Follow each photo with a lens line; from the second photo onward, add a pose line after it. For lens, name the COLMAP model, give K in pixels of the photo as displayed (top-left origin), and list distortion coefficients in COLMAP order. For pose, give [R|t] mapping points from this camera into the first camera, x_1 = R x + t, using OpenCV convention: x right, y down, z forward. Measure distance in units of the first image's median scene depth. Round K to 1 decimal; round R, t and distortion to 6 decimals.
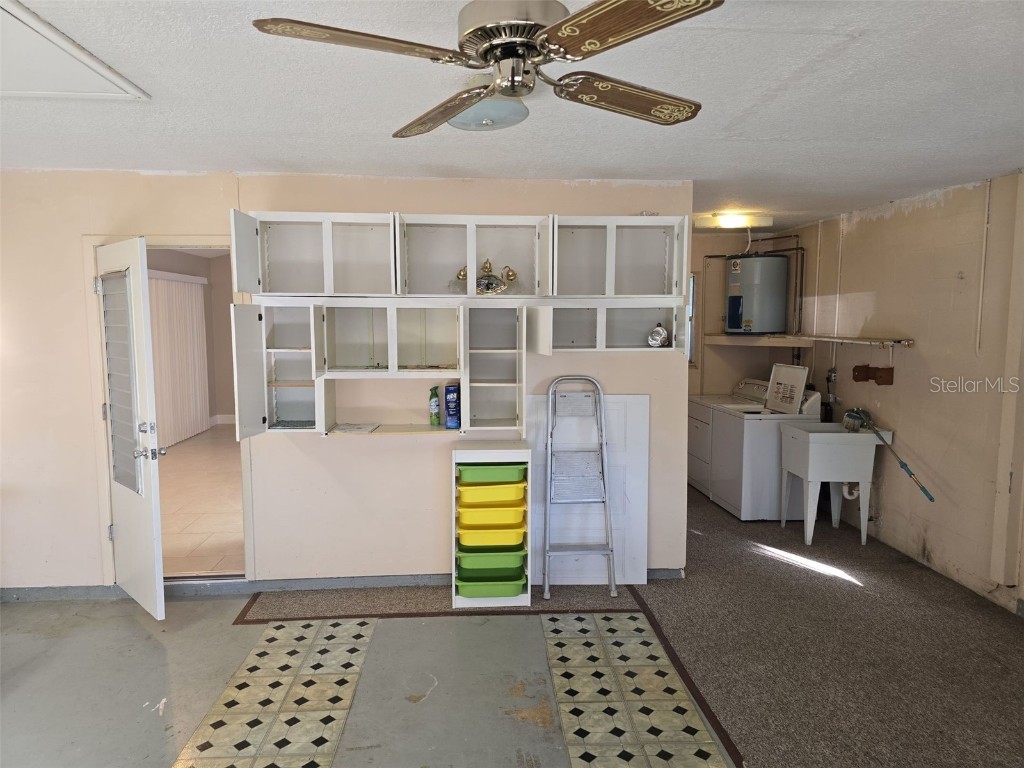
lens RADIAL K [[690.2, 0, 512.3], [0, 690.2, 376.8], [0, 0, 1]] dist [0.075566, -0.062574]
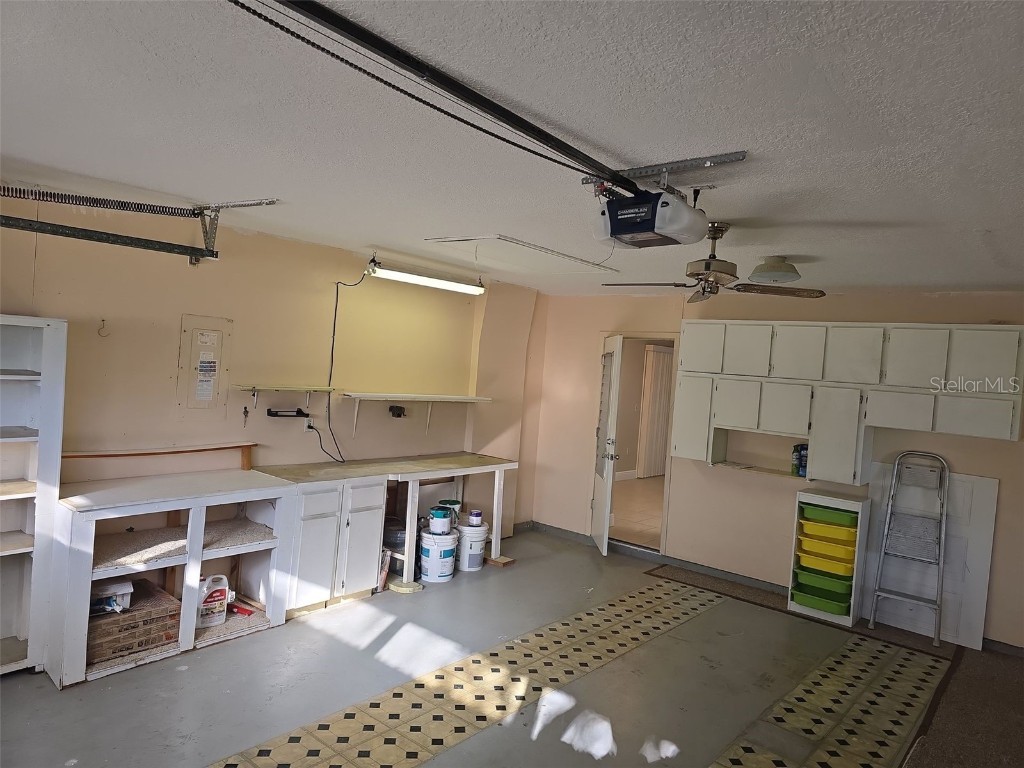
lens RADIAL K [[690.2, 0, 512.3], [0, 690.2, 376.8], [0, 0, 1]] dist [0.075566, -0.062574]
pose [[0.733050, 0.069506, -0.676614, 0.413371], [-0.135926, 0.989669, -0.045600, 0.022150], [0.666454, 0.125396, 0.734925, -0.408778]]
